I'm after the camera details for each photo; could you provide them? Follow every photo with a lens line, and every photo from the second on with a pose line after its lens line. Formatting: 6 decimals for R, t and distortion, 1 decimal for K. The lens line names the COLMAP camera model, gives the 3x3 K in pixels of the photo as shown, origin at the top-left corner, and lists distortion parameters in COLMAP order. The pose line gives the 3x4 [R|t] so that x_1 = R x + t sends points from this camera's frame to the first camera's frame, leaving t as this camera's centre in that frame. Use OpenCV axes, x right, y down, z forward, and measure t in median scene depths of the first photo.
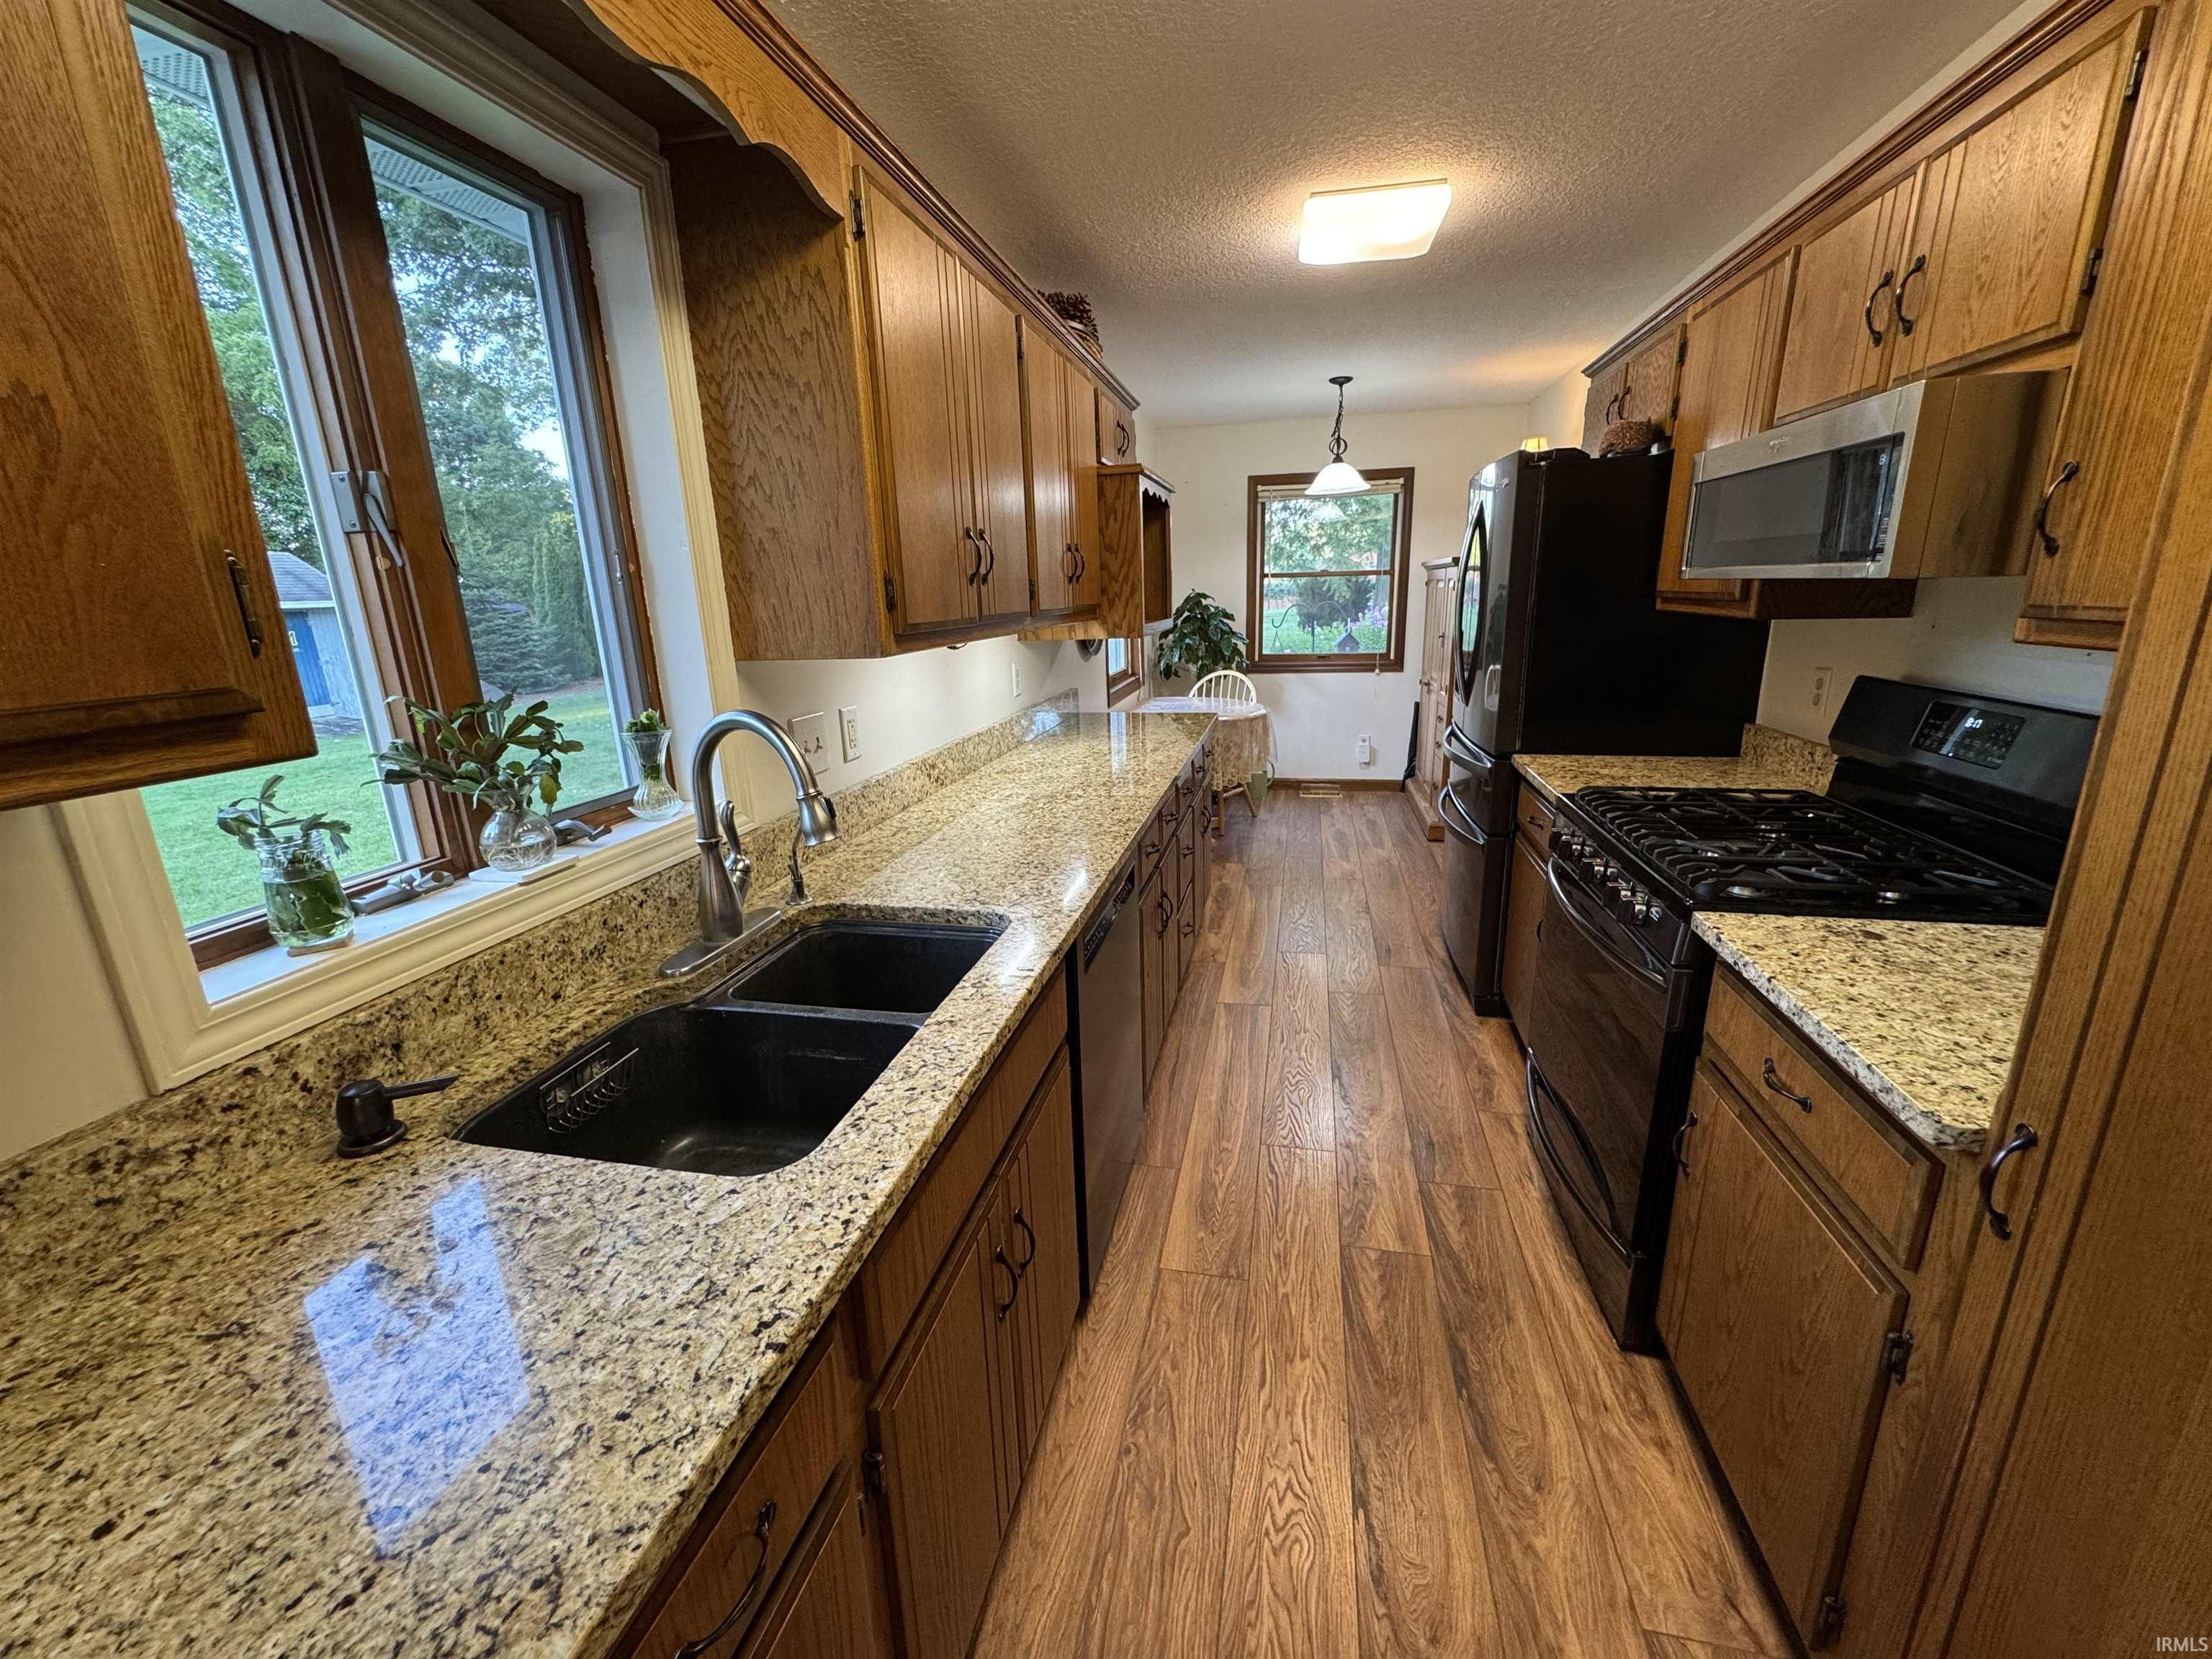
lens RADIAL K [[871.6, 0, 1116.0], [0, 871.6, 823.0], [0, 0, 1]] dist [-0.011476, 0.000751]
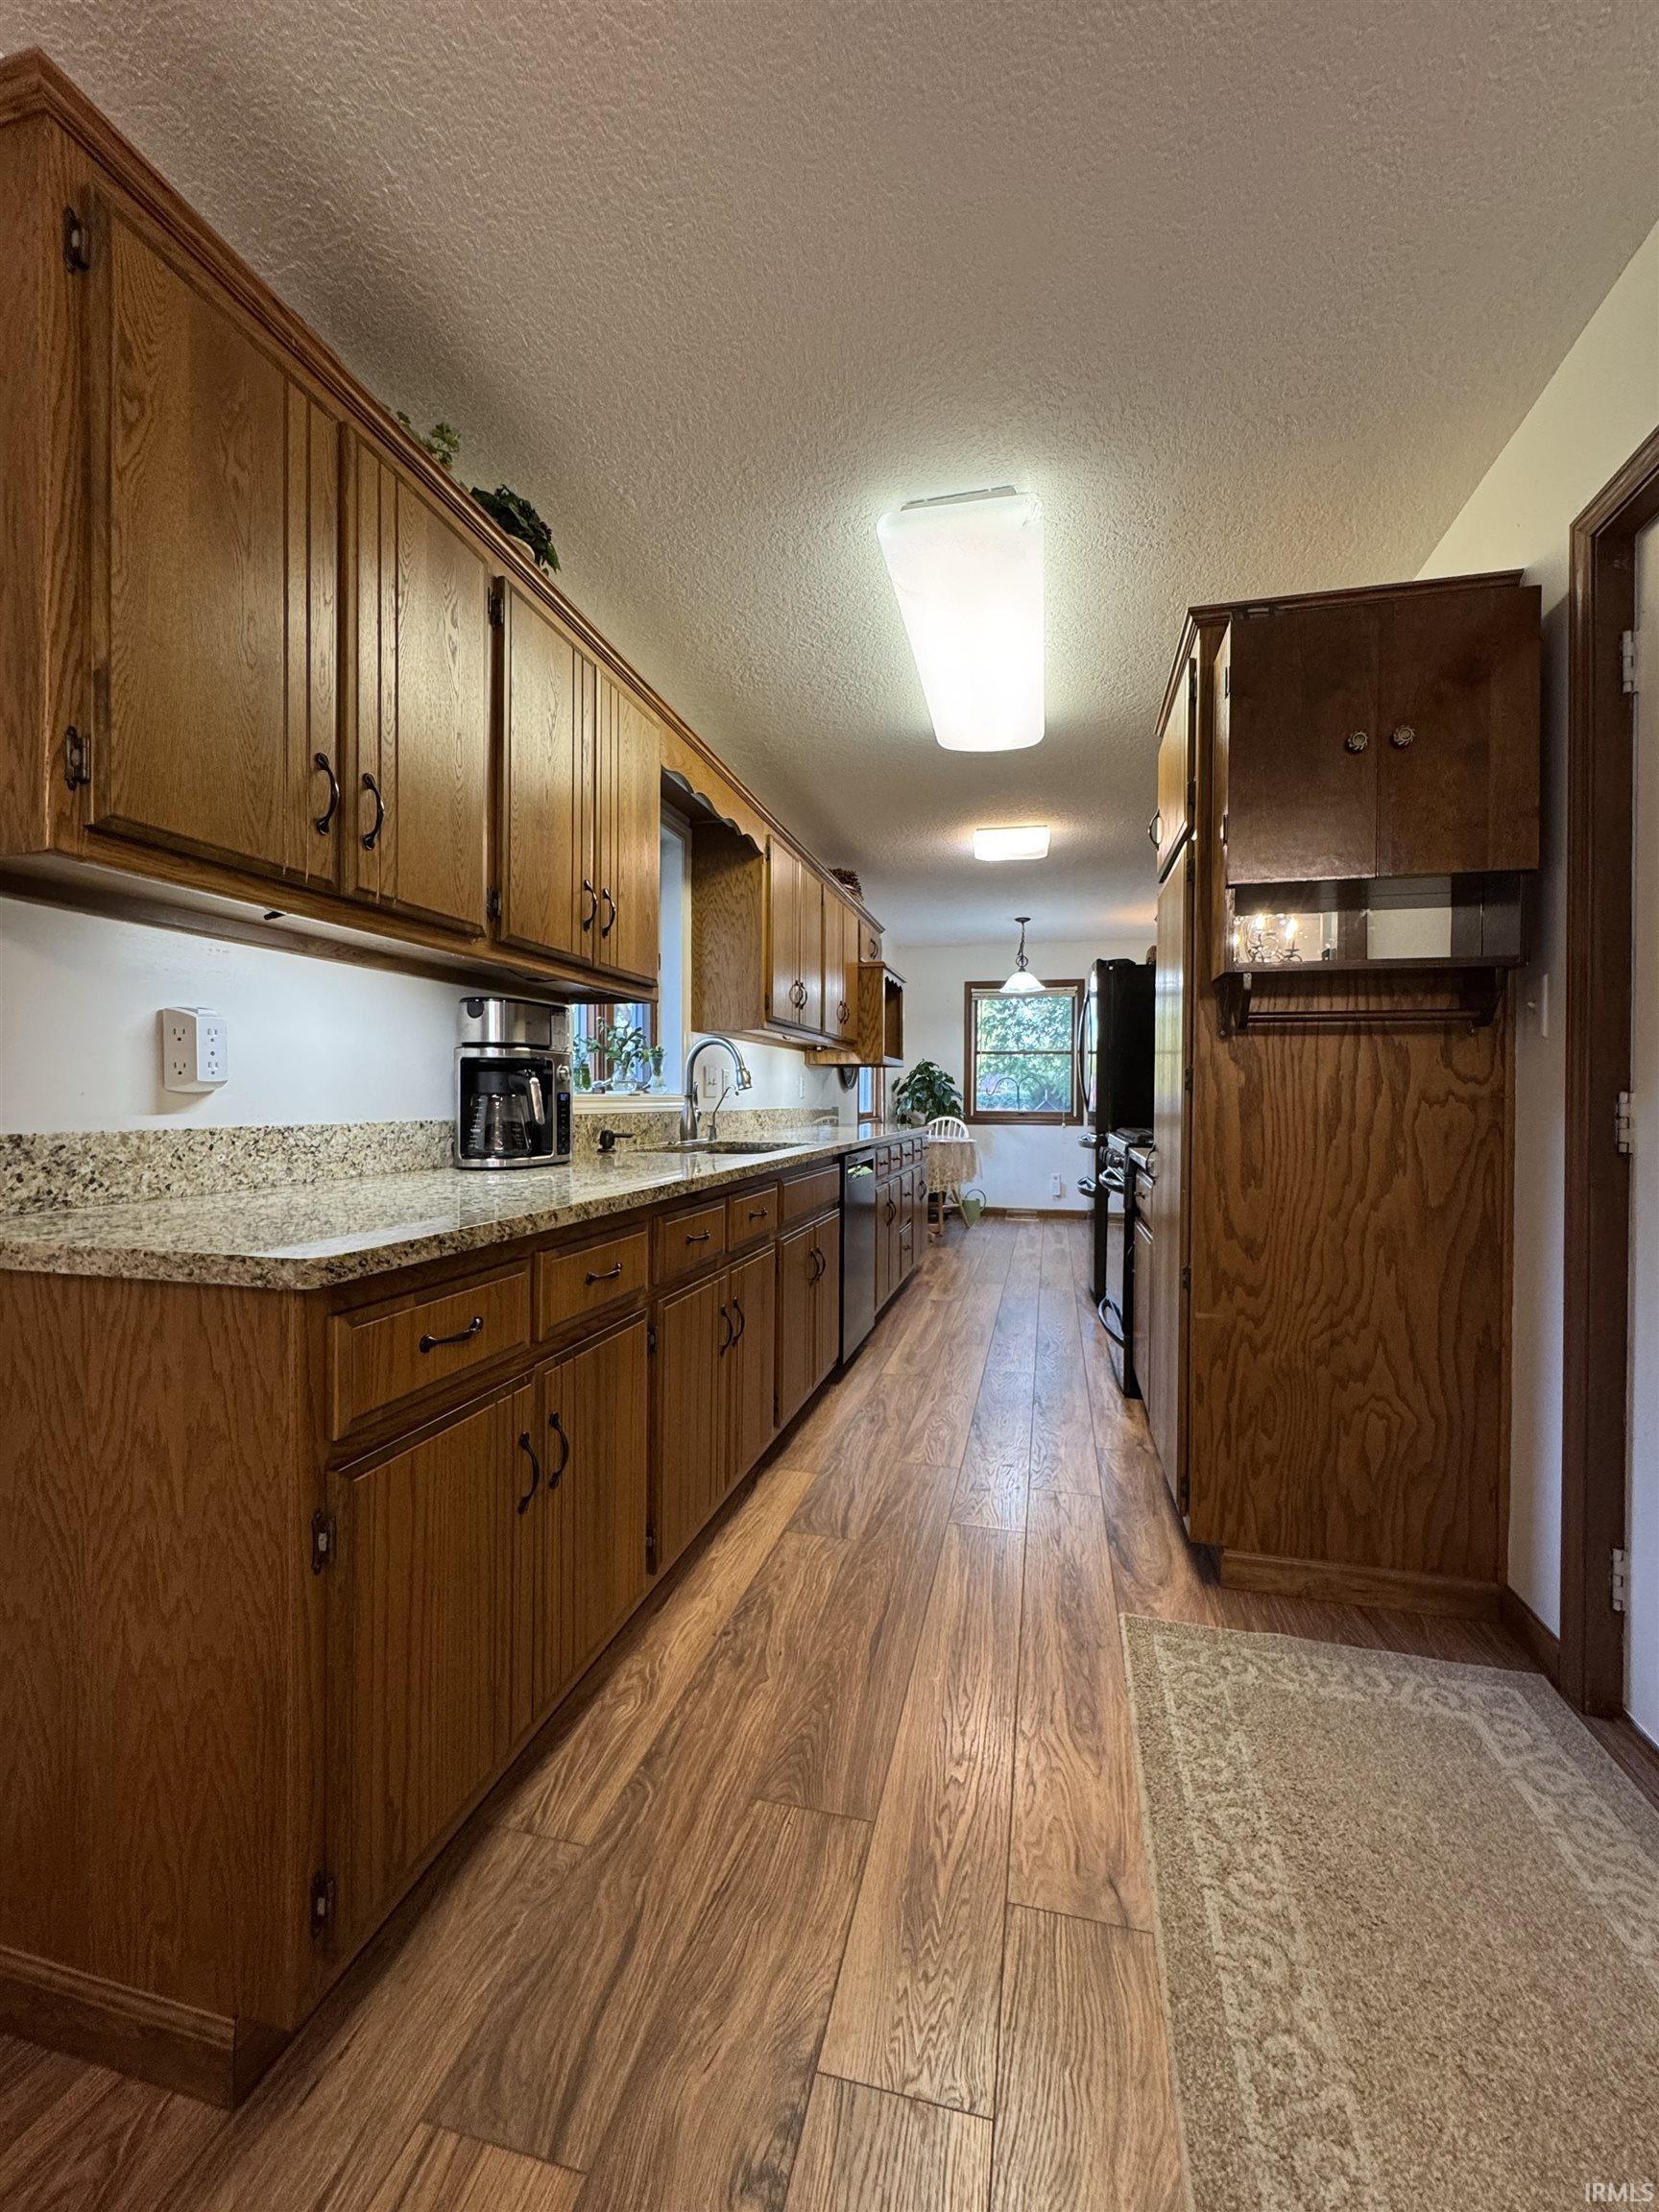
lens RADIAL K [[871.6, 0, 845.2], [0, 871.6, 1108.4], [0, 0, 1]] dist [-0.011476, 0.000751]
pose [[0.999216, 0.033581, -0.020991, -0.001576], [-0.037749, 0.967902, -0.248475, 0.199650], [0.011973, 0.249073, 0.968411, -0.397105]]
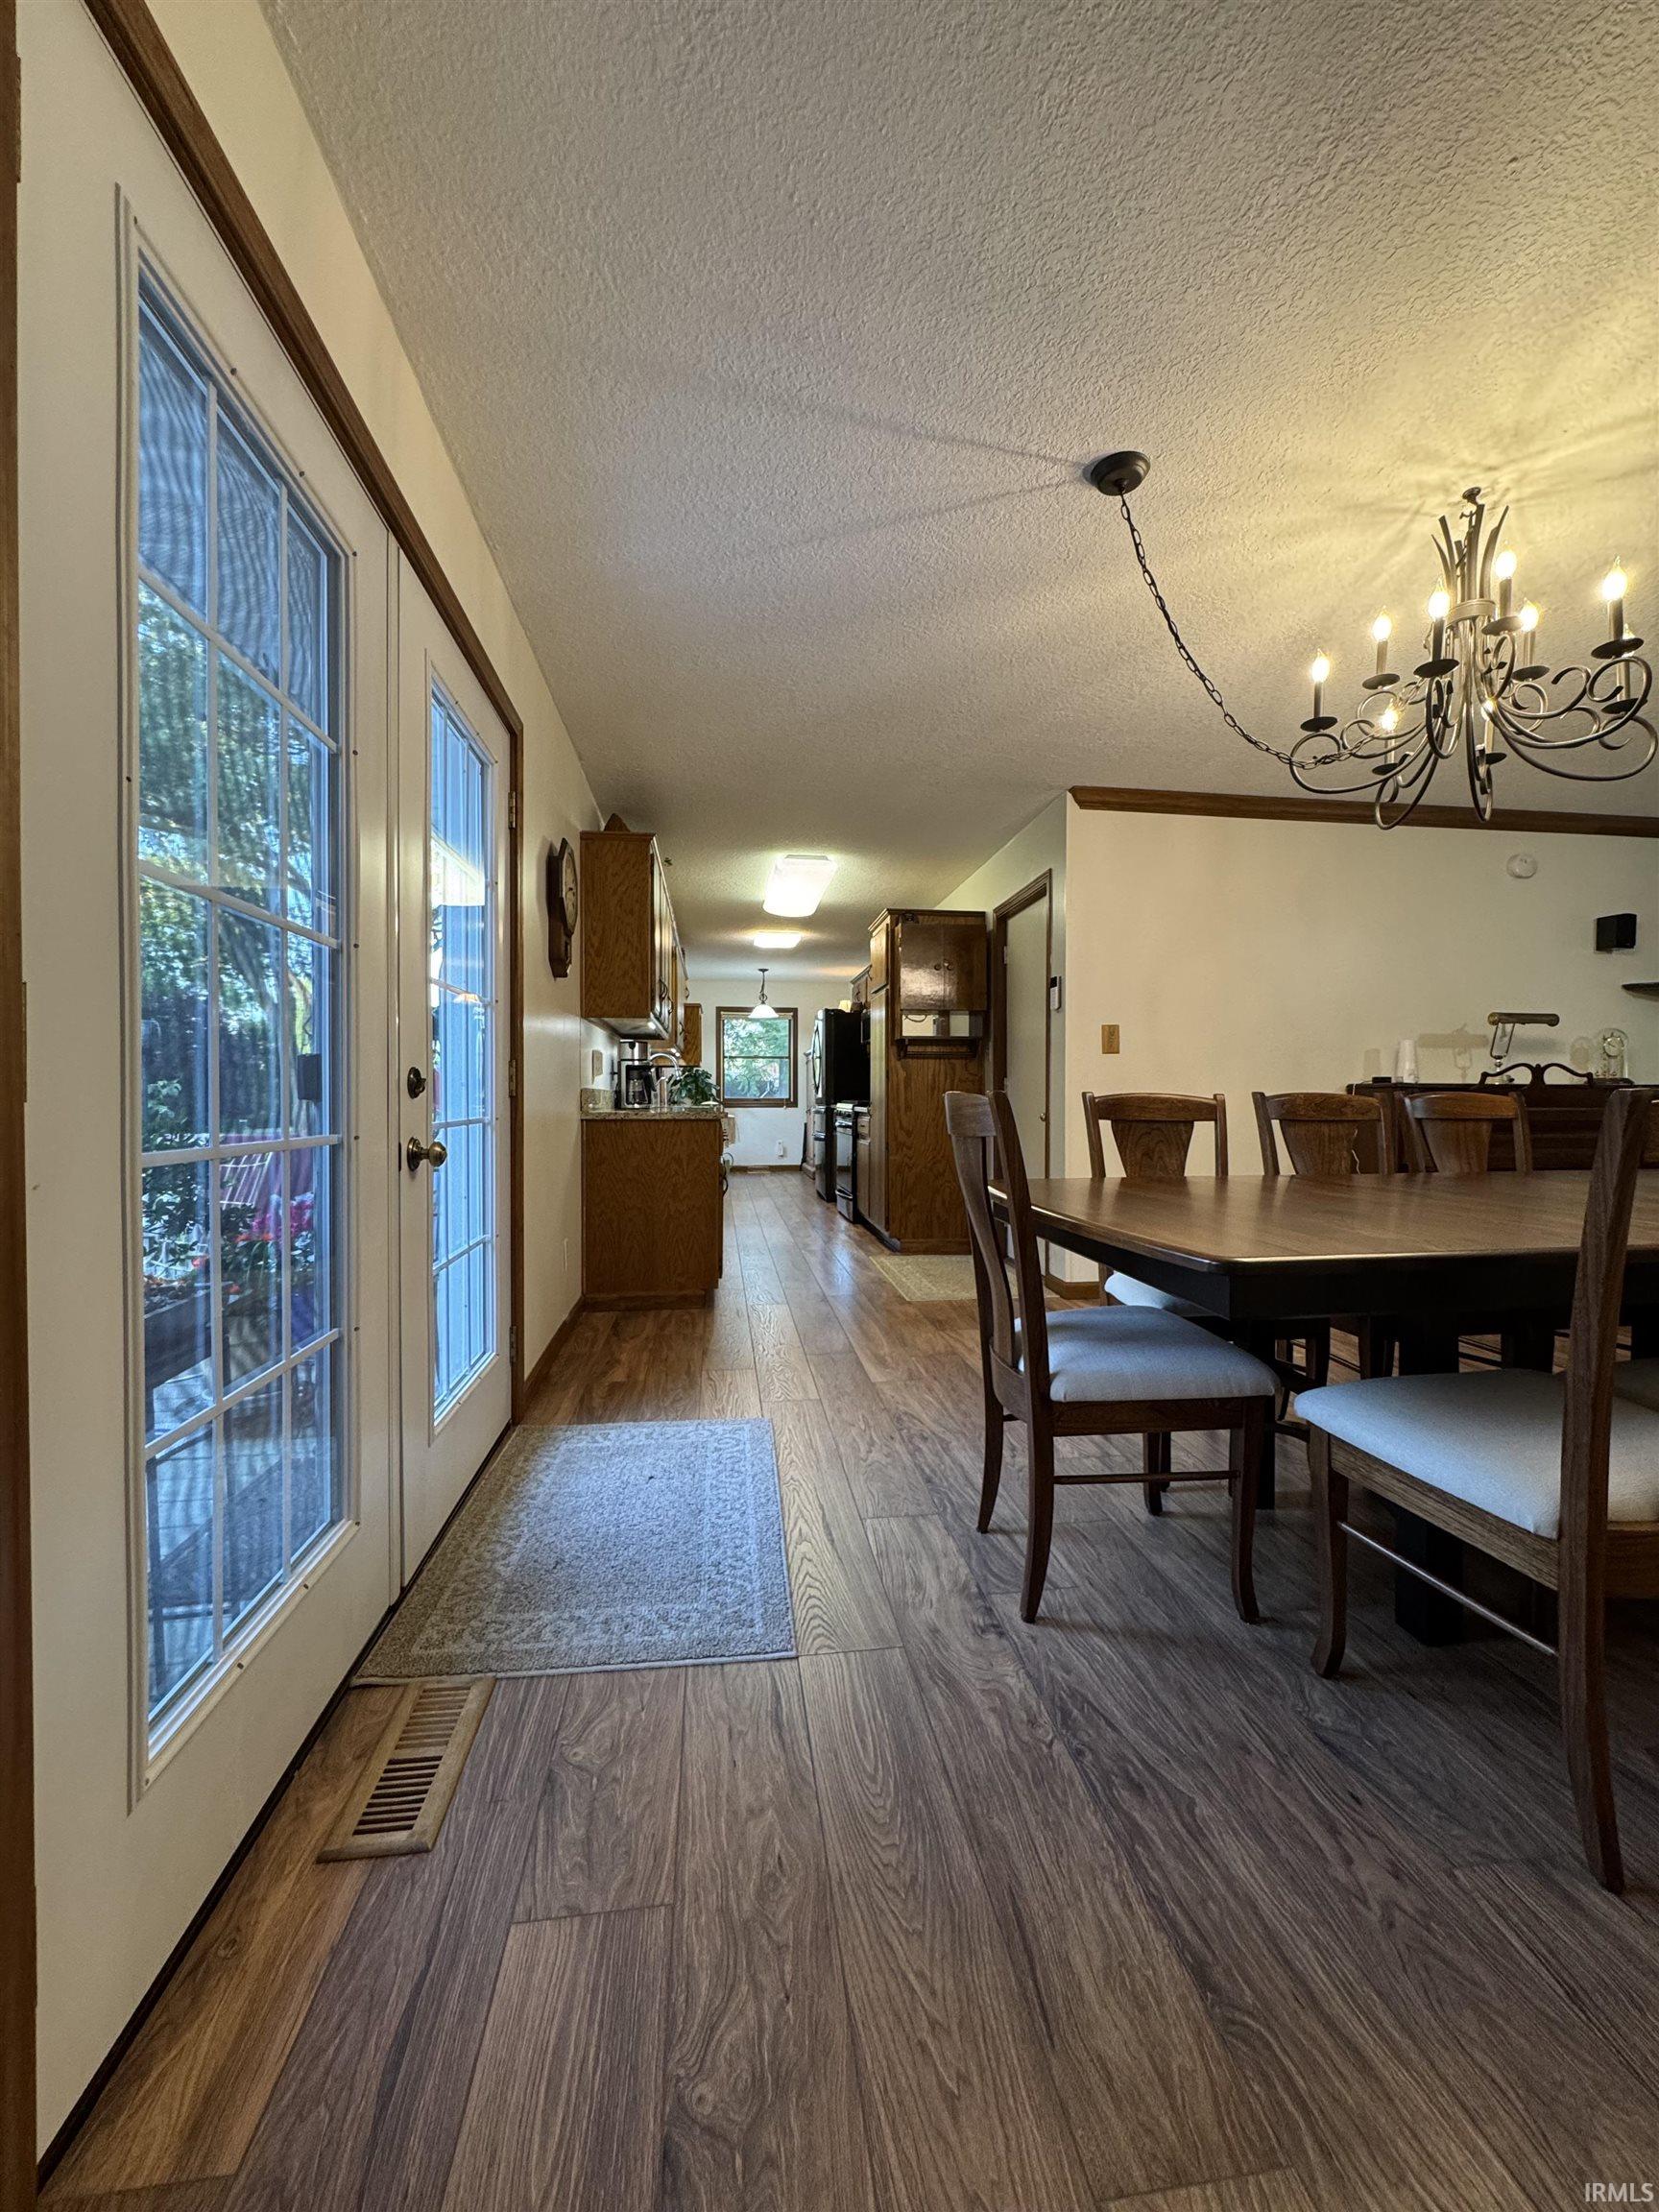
lens RADIAL K [[871.6, 0, 828.4], [0, 871.6, 1101.5], [0, 0, 1]] dist [-0.011476, 0.000751]
pose [[0.943098, 0.026058, 0.331492, -0.349362], [0.061199, 0.966292, -0.250069, 0.426157], [-0.326834, 0.256127, 0.909713, -1.108722]]
